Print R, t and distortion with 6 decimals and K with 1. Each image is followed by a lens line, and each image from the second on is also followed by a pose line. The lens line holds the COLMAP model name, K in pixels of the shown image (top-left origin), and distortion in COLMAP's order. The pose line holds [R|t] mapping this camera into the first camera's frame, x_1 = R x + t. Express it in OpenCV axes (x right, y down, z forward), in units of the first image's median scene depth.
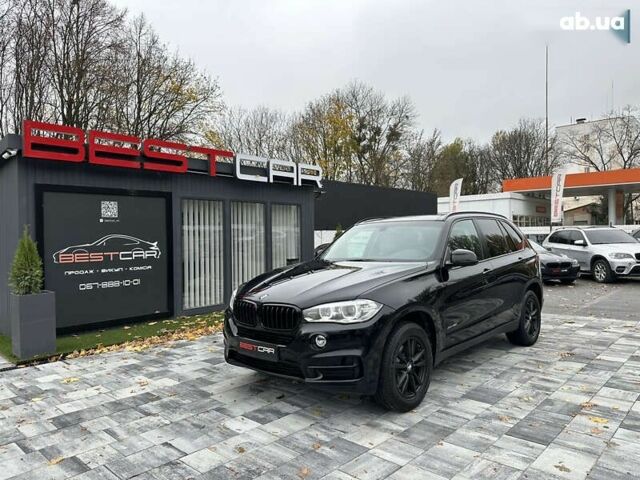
lens RADIAL K [[446.8, 0, 318.7], [0, 446.8, 232.5], [0, 0, 1]] dist [0.075265, -0.086518]
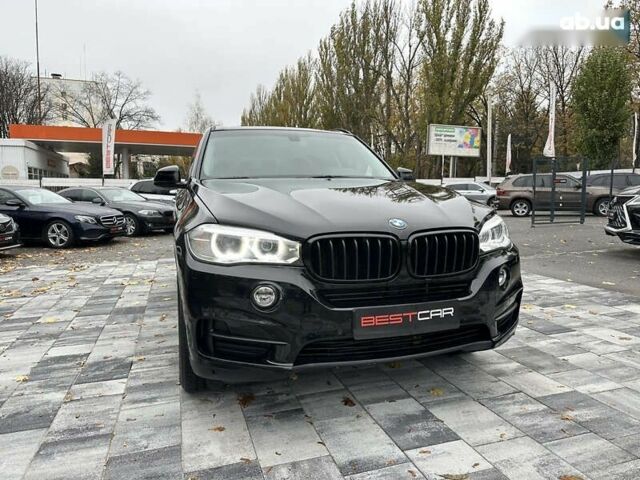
lens RADIAL K [[449.9, 0, 322.3], [0, 449.9, 236.4], [0, 0, 1]] dist [0.039237, -0.044365]
pose [[0.478171, -0.066596, 0.875738, -0.417784], [-0.015306, 0.996338, 0.084125, 0.077095], [-0.878133, -0.053630, 0.475401, 0.545534]]
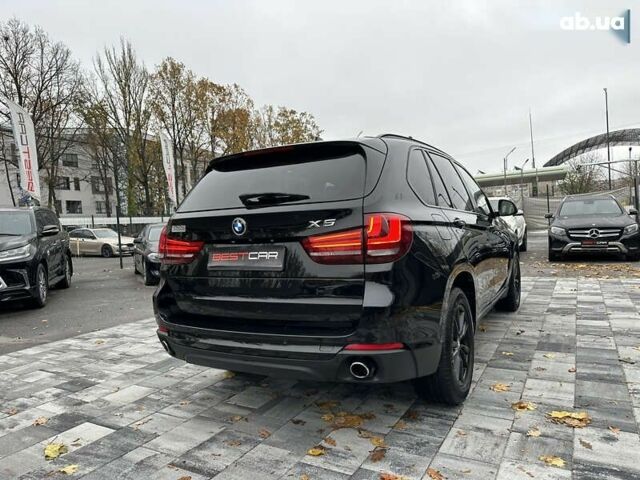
lens RADIAL K [[450.4, 0, 322.1], [0, 450.4, 240.1], [0, 0, 1]] dist [0.038960, -0.044437]
pose [[-0.967984, 0.082919, -0.236922, 0.554455], [0.079298, 0.996543, 0.024789, 0.065280], [0.238158, 0.005208, -0.971212, 1.740850]]
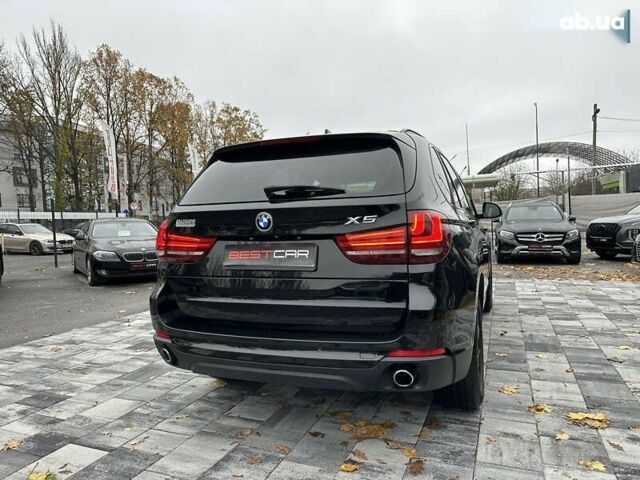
lens RADIAL K [[449.9, 0, 322.3], [0, 449.9, 236.4], [0, 0, 1]] dist [0.039237, -0.044365]
pose [[-0.928695, 0.064491, -0.365194, 0.623164], [0.059557, 0.997917, 0.024773, 0.062788], [0.366031, 0.001256, -0.930602, 1.687471]]
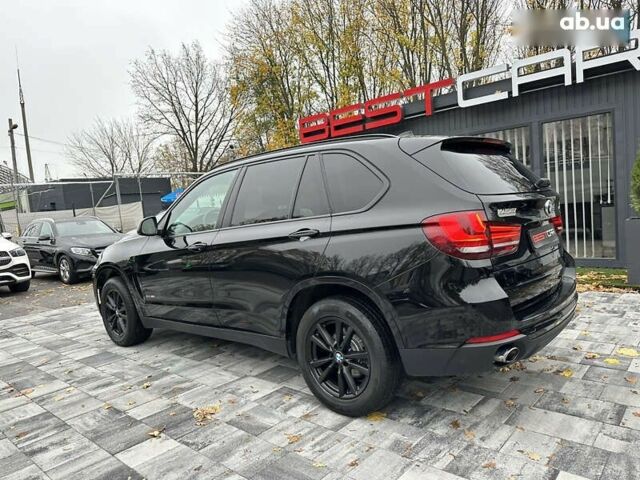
lens RADIAL K [[449.9, 0, 322.3], [0, 449.9, 236.4], [0, 0, 1]] dist [0.039237, -0.044365]
pose [[0.041352, 0.085840, -0.995450, 0.995715], [0.094776, 0.991473, 0.089434, 0.021570], [0.994639, -0.098043, 0.032864, 1.060690]]
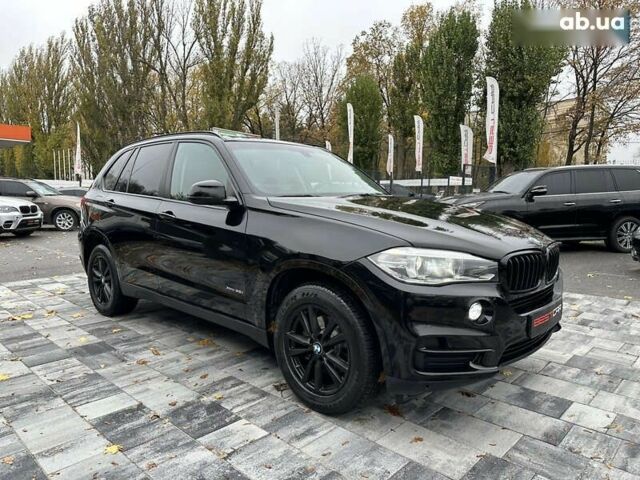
lens RADIAL K [[448.1, 0, 316.0], [0, 448.1, 247.5], [0, 0, 1]] dist [0.041523, -0.046414]
pose [[0.005557, -0.094800, 0.995481, -0.516961], [-0.020925, 0.995267, 0.094896, 0.065222], [-0.999766, -0.021358, 0.003547, 0.870749]]
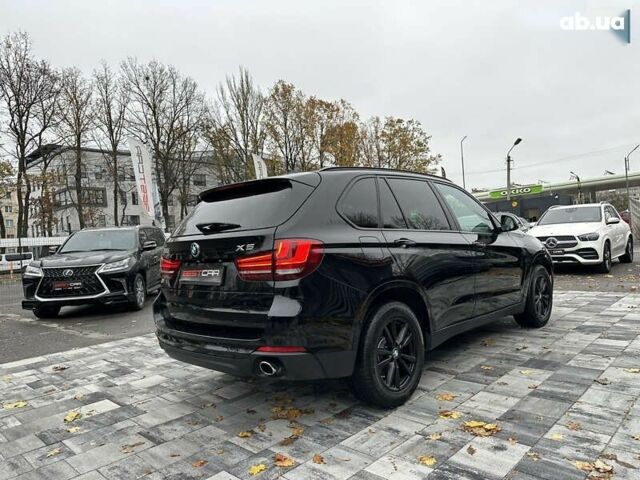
lens RADIAL K [[449.1, 0, 323.2], [0, 449.1, 240.0], [0, 0, 1]] dist [0.044942, -0.052938]
pose [[-0.996007, 0.088957, 0.007575, 0.373817], [0.088817, 0.995900, -0.017167, 0.068080], [-0.009071, -0.016426, -0.999824, 1.842092]]
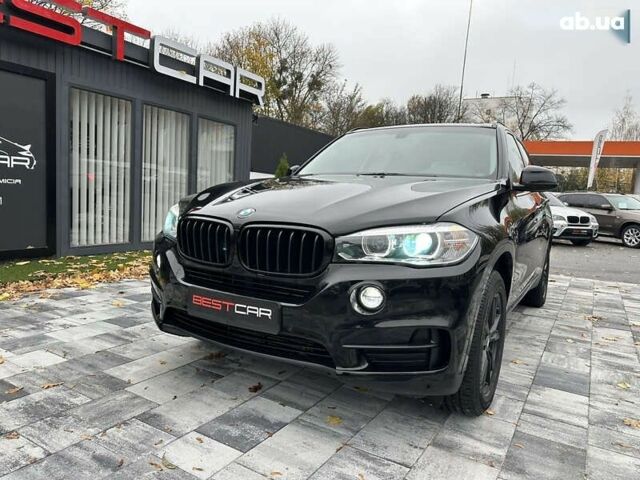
lens RADIAL K [[450.4, 0, 322.1], [0, 450.4, 240.1], [0, 0, 1]] dist [0.038960, -0.044437]
pose [[0.974597, 0.052595, 0.217702, -0.098565], [-0.077357, 0.991264, 0.106827, 0.075494], [-0.210182, -0.120954, 0.970151, 0.311378]]
